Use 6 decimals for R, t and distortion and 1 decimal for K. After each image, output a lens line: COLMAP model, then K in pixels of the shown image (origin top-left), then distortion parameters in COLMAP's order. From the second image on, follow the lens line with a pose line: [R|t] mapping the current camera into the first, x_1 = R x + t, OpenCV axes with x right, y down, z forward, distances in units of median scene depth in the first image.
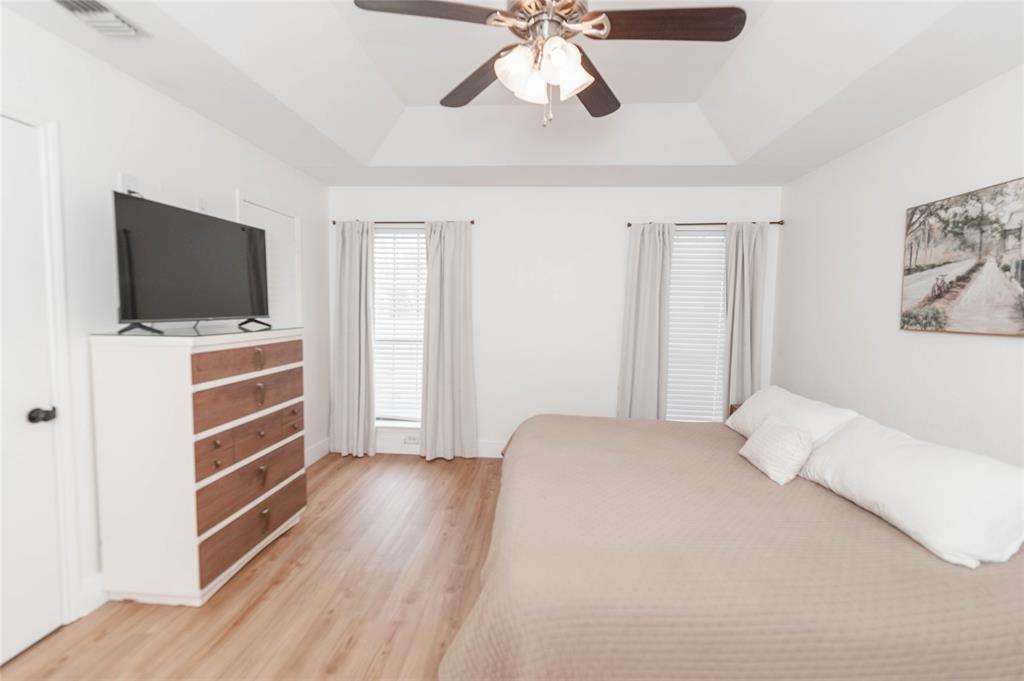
lens RADIAL K [[437.4, 0, 514.1], [0, 437.4, 337.7], [0, 0, 1]] dist [0.000828, 0.000031]
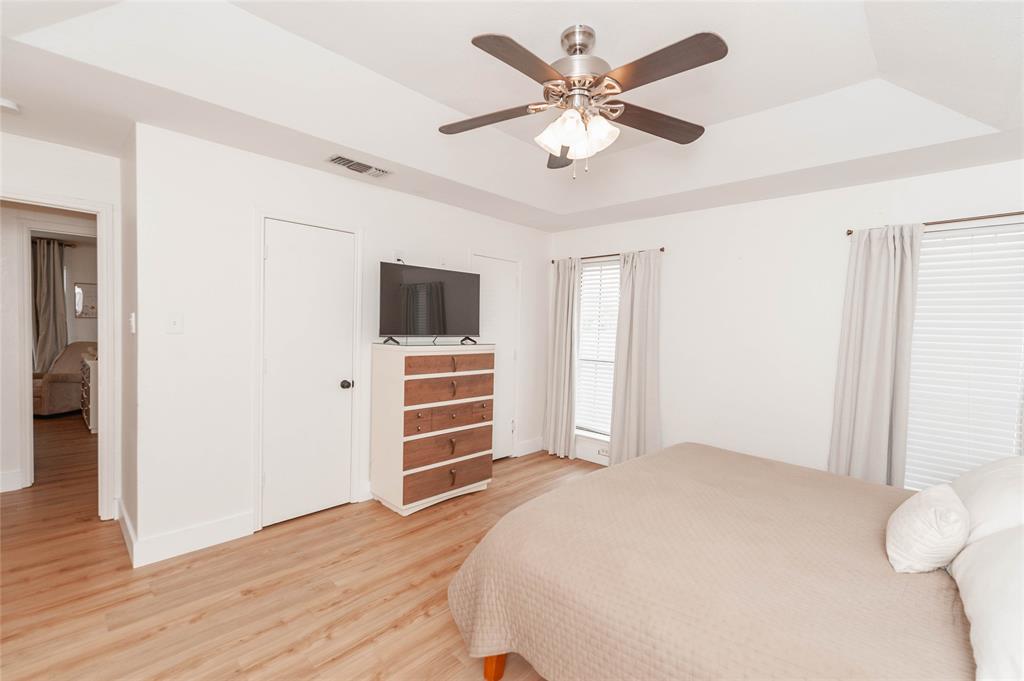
lens RADIAL K [[437.4, 0, 518.9], [0, 437.4, 344.0], [0, 0, 1]] dist [0.000828, 0.000031]
pose [[0.776770, 0.030277, -0.629056, 0.524056], [-0.058219, 0.998019, -0.023856, 0.004354], [0.627087, 0.055154, 0.776994, -0.002608]]
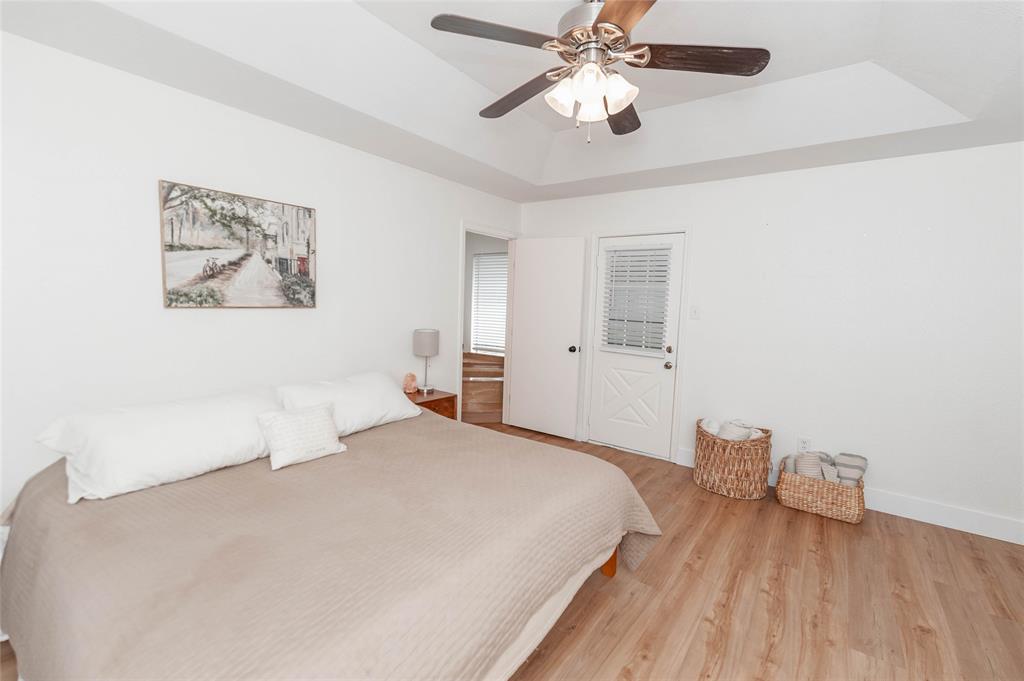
lens RADIAL K [[437.4, 0, 511.6], [0, 437.4, 339.4], [0, 0, 1]] dist [0.000828, 0.000031]
pose [[-0.845098, -0.095914, 0.525938, -0.291181], [-0.009987, 0.986435, 0.163846, -0.125692], [-0.534519, 0.133213, -0.834592, 1.534243]]
